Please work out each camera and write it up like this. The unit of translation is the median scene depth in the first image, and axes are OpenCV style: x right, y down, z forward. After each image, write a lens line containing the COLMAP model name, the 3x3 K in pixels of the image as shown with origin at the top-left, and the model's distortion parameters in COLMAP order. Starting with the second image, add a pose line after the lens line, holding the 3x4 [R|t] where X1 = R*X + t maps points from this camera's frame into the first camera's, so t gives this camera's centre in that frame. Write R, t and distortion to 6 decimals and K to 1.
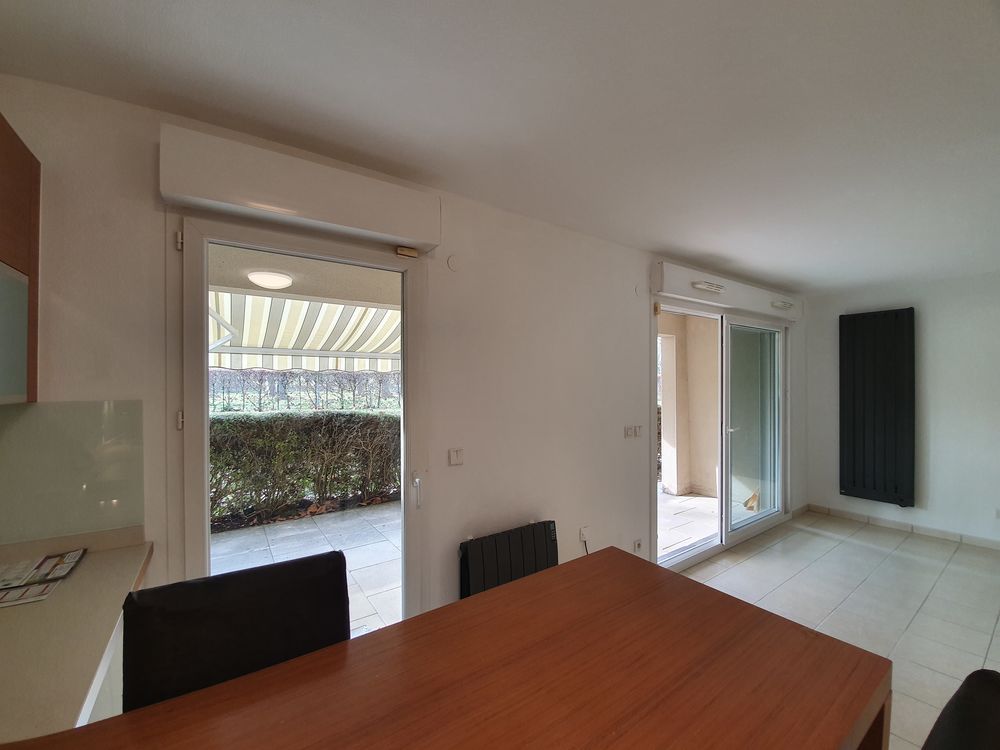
lens RADIAL K [[399.4, 0, 500.6], [0, 399.4, 379.8], [0, 0, 1]] dist [-0.000656, 0.000169]
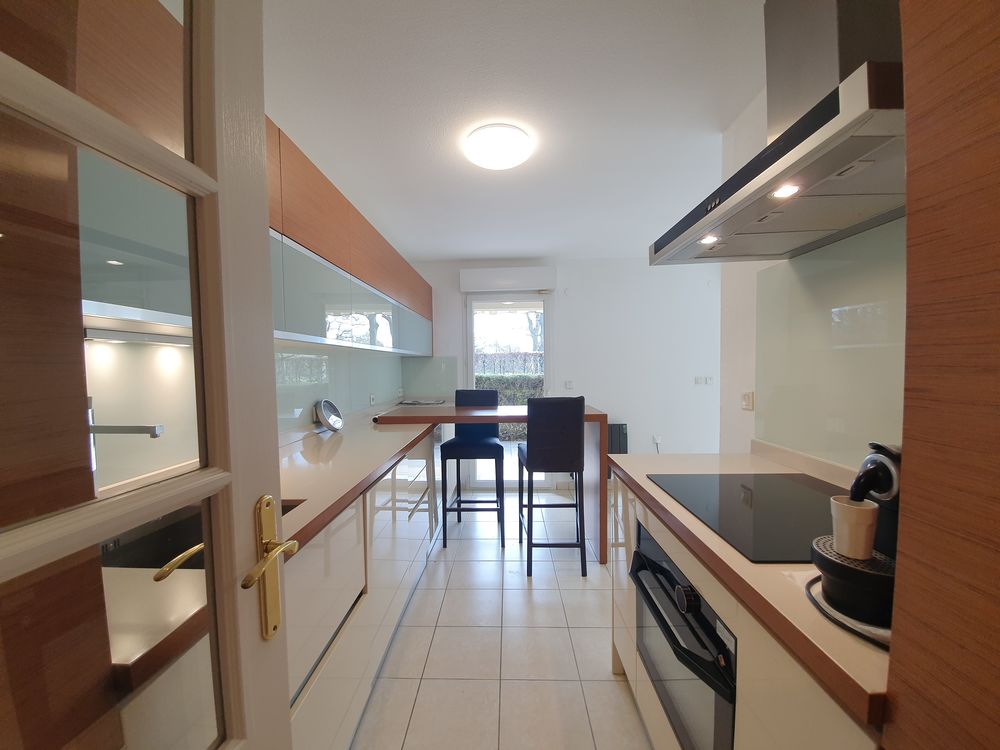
lens RADIAL K [[399.4, 0, 497.4], [0, 399.4, 379.2], [0, 0, 1]] dist [-0.000656, 0.000169]
pose [[0.809589, 0.011056, -0.586893, 0.900563], [0.015526, 0.999069, 0.040238, 0.080447], [0.586791, -0.041689, 0.808664, -1.023142]]
